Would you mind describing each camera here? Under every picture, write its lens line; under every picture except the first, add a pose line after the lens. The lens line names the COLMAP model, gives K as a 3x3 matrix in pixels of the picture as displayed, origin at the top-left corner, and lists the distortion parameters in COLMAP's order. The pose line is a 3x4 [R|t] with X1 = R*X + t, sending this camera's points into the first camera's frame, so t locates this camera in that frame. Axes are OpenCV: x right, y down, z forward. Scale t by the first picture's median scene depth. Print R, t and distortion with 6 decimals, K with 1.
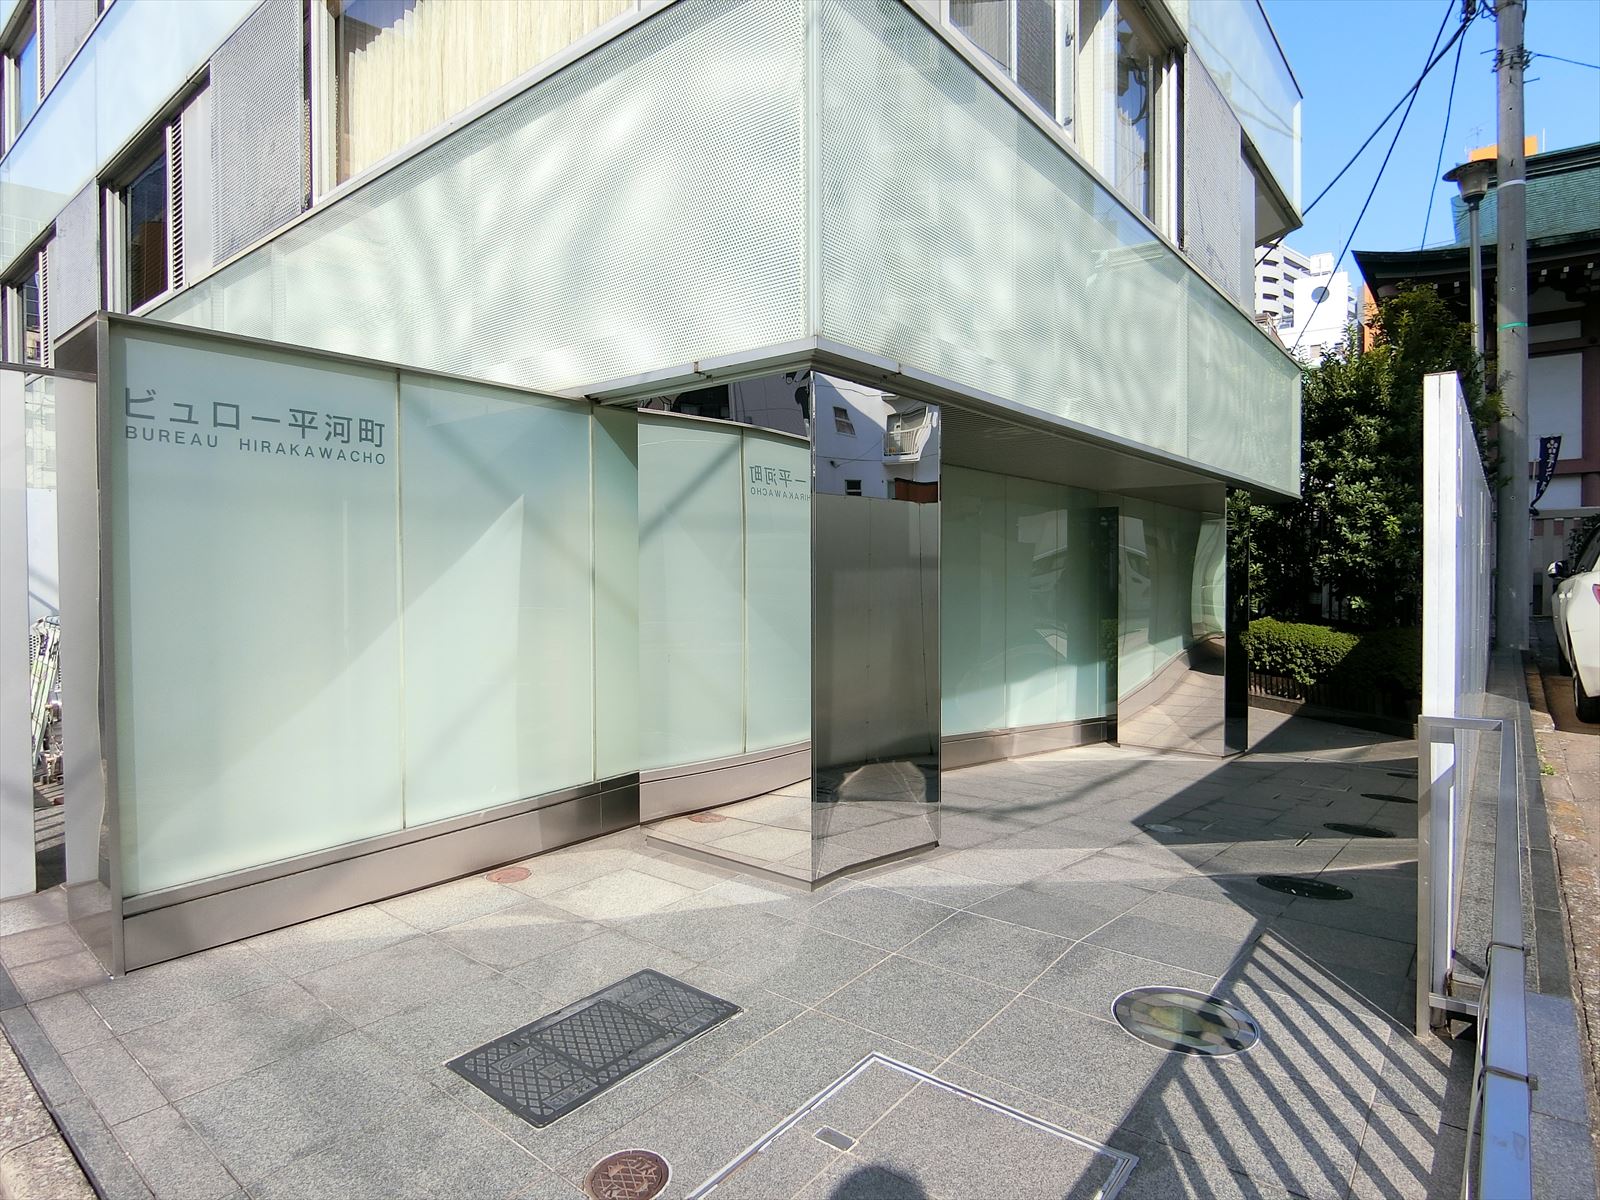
lens RADIAL K [[884.1, 0, 795.2], [0, 884.1, 588.2], [0, 0, 1]] dist [-0.004036, -0.001488]
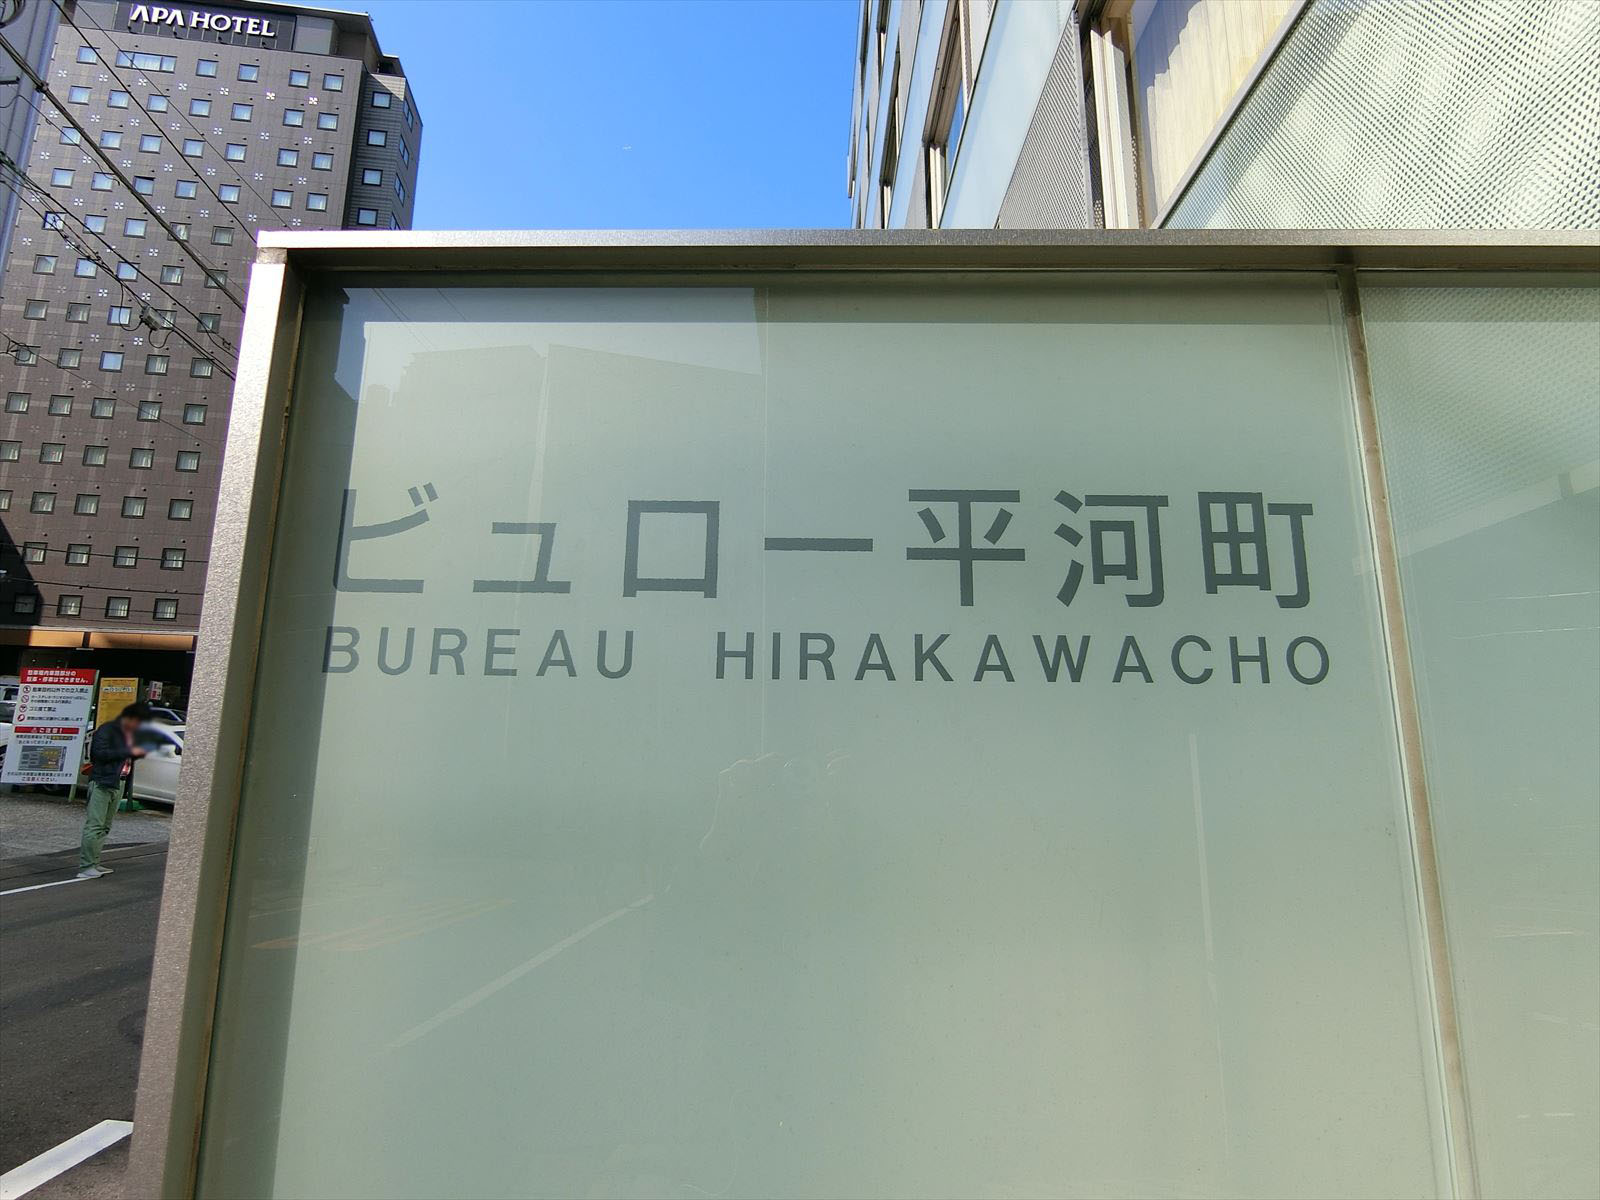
lens RADIAL K [[884.1, 0, 795.2], [0, 884.1, 588.2], [0, 0, 1]] dist [-0.004036, -0.001488]
pose [[0.624183, -0.152245, -0.766301, -0.393487], [-0.018948, 0.977591, -0.209657, -0.120350], [0.781049, 0.145384, 0.607311, 0.795786]]
